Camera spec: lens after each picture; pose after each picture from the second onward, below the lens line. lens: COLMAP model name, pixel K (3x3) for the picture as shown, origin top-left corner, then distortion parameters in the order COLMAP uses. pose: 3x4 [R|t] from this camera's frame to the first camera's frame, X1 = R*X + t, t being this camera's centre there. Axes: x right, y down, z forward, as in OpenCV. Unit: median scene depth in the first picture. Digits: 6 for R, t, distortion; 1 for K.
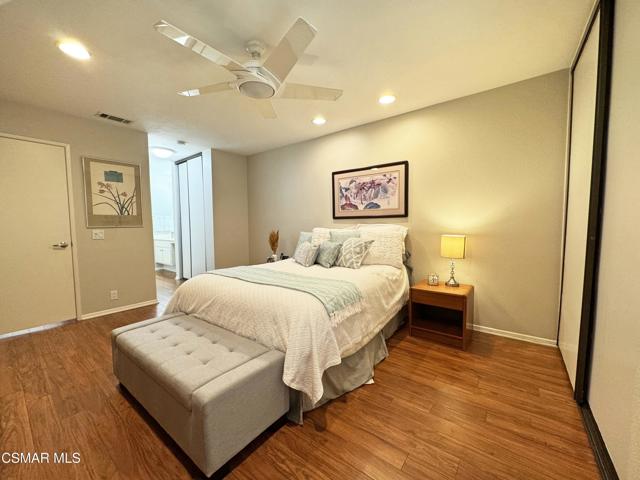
lens RADIAL K [[254.5, 0, 321.7], [0, 254.5, 240.6], [0, 0, 1]] dist [-0.001863, 0.000152]
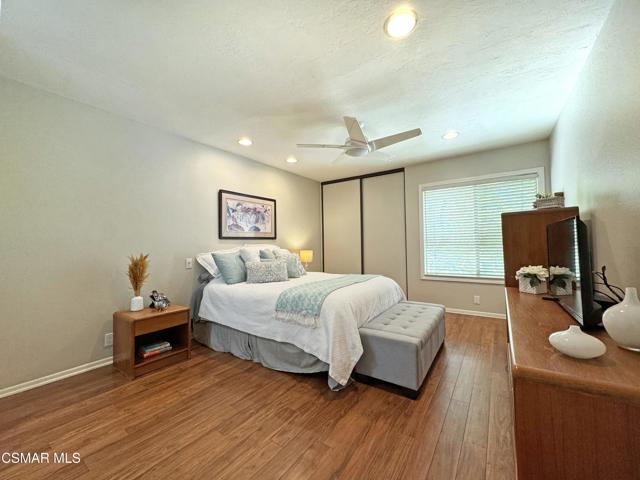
lens RADIAL K [[254.5, 0, 319.0], [0, 254.5, 238.5], [0, 0, 1]] dist [-0.001863, 0.000152]
pose [[-0.042126, 0.027692, 0.998728, -0.968300], [0.075435, 0.996851, -0.024458, -0.039037], [-0.996260, 0.074309, -0.044082, 0.735918]]
